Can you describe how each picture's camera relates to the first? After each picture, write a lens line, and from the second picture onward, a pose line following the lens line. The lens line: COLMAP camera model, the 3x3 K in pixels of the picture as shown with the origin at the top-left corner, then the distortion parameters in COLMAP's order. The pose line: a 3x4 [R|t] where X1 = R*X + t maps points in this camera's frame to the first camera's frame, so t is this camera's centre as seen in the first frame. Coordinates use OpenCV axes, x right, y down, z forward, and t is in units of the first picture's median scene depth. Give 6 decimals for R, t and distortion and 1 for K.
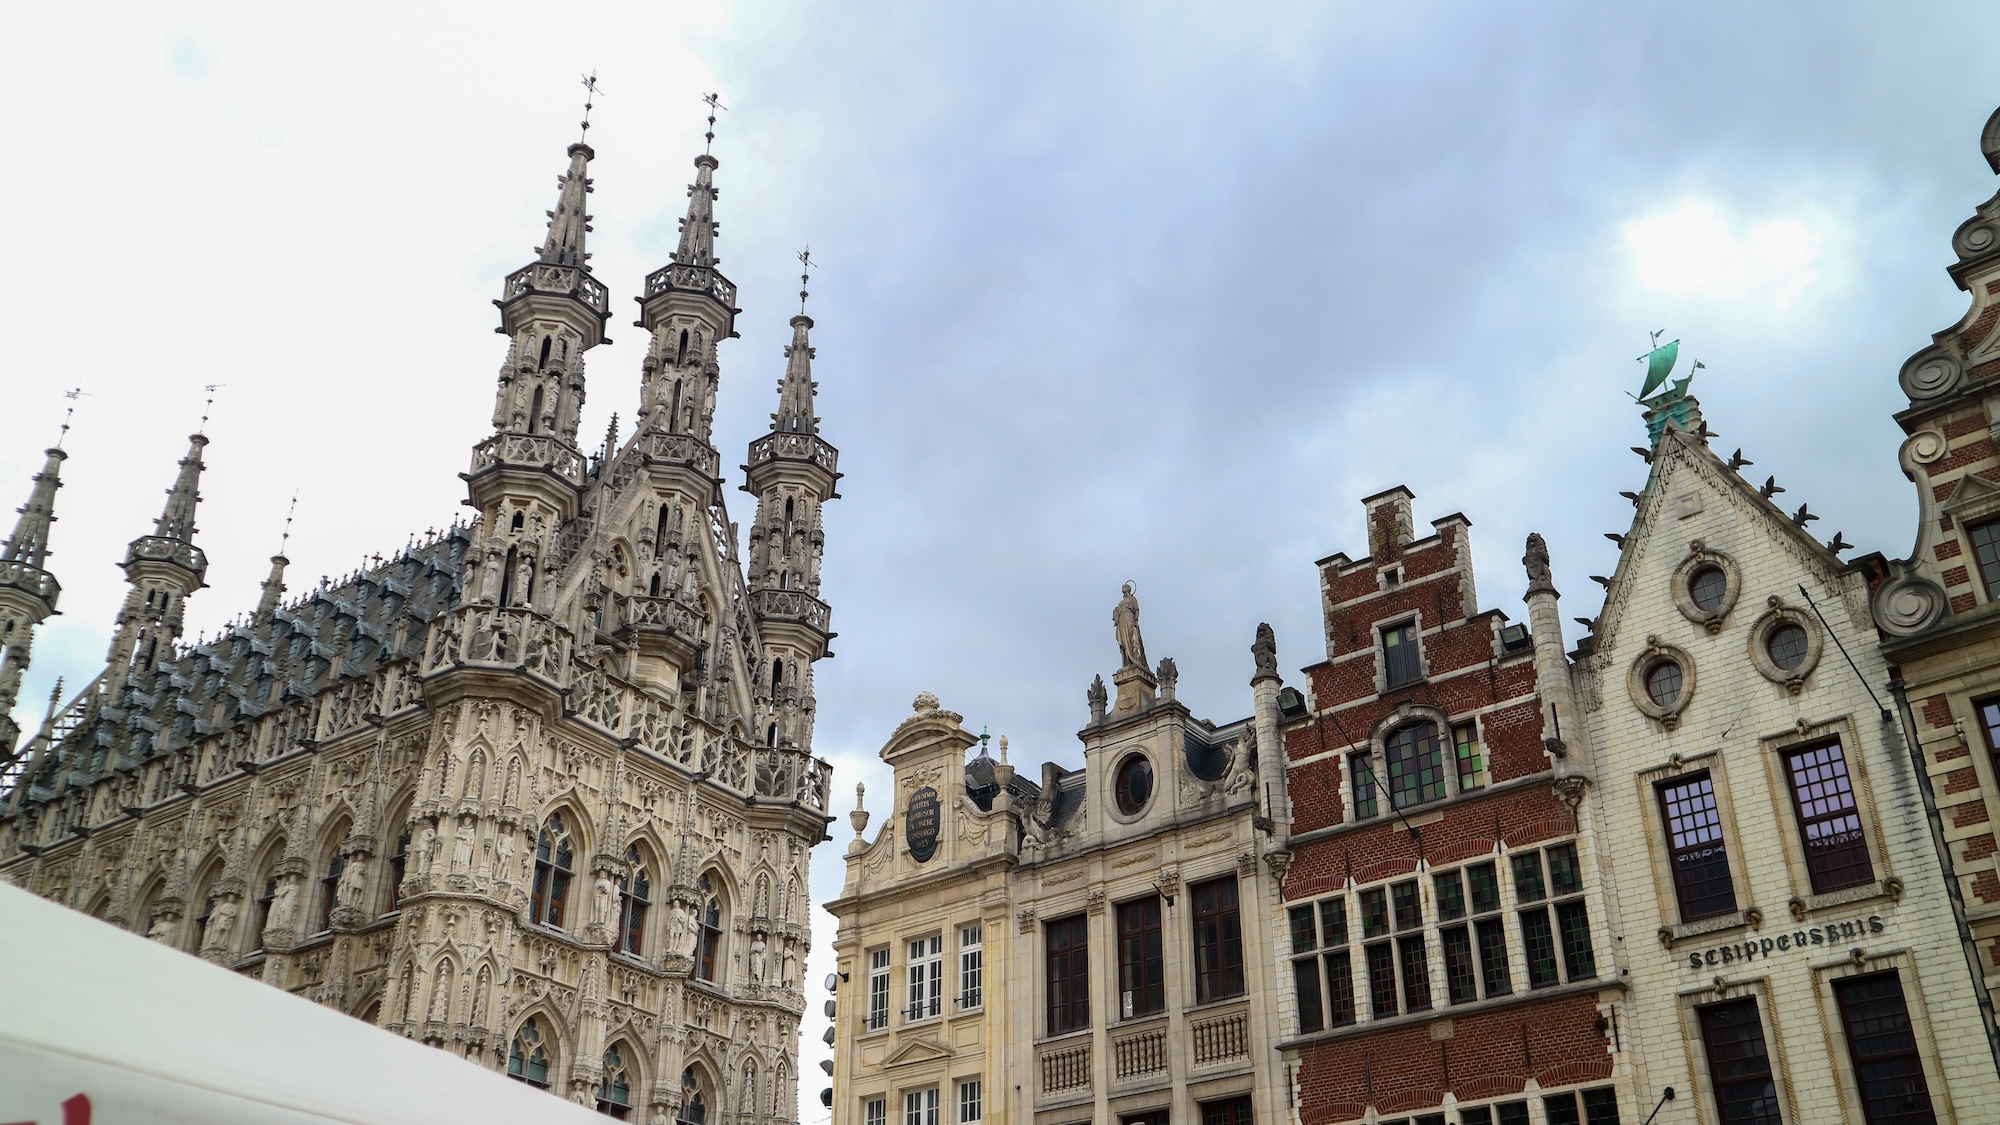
lens RADIAL K [[1834.2, 0, 1000.0], [0, 1834.2, 562.5], [0, 0, 1]] dist [-0.076866, 0.161337]
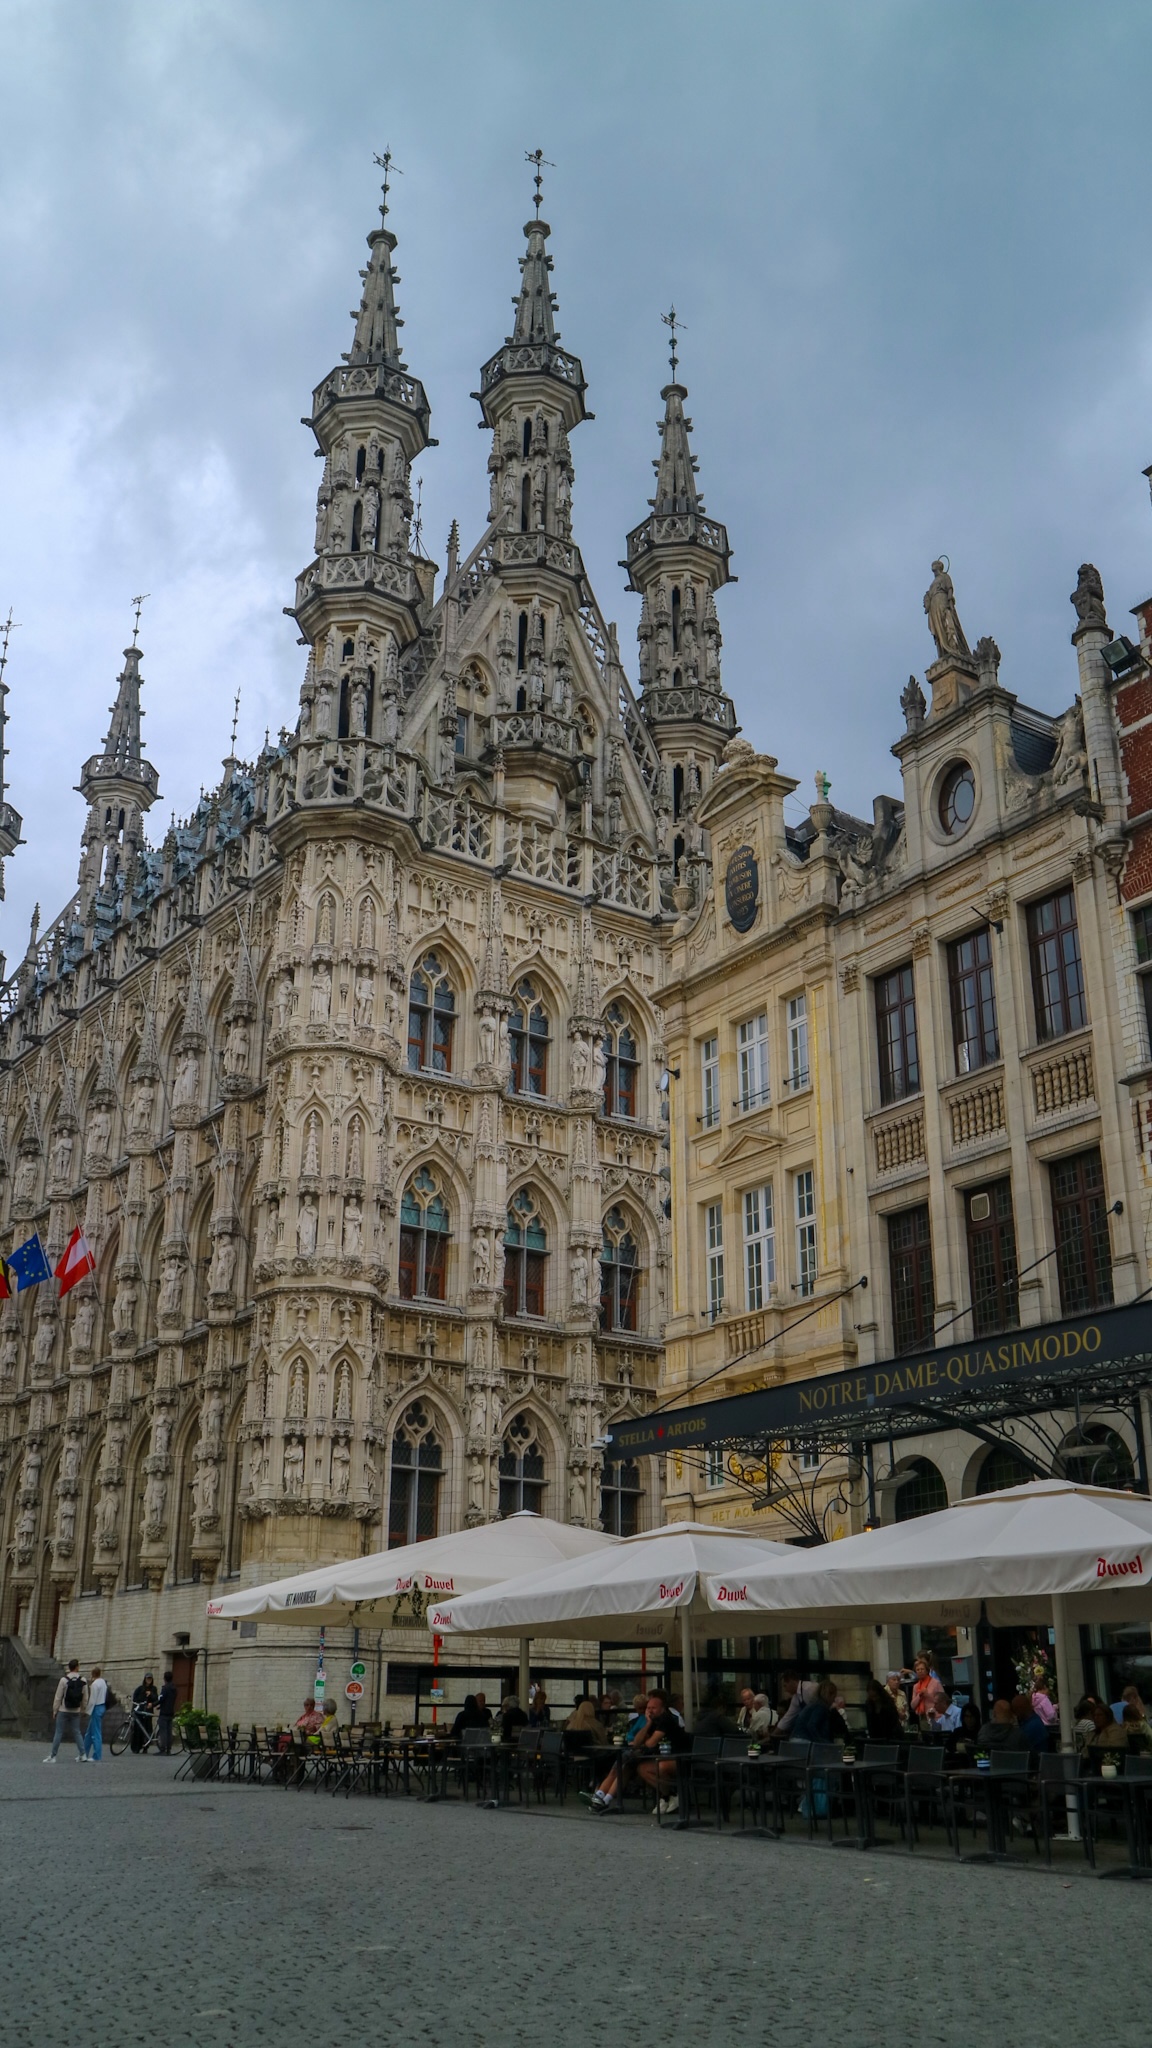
lens RADIAL K [[1878.2, 0, 576.0], [0, 1878.2, 1024.0], [0, 0, 1]] dist [-0.076866, 0.161337]
pose [[0.949415, -0.112842, -0.293049, 0.105121], [0.155211, 0.979873, 0.125536, 0.064910], [0.272985, -0.164670, 0.947820, 0.108748]]
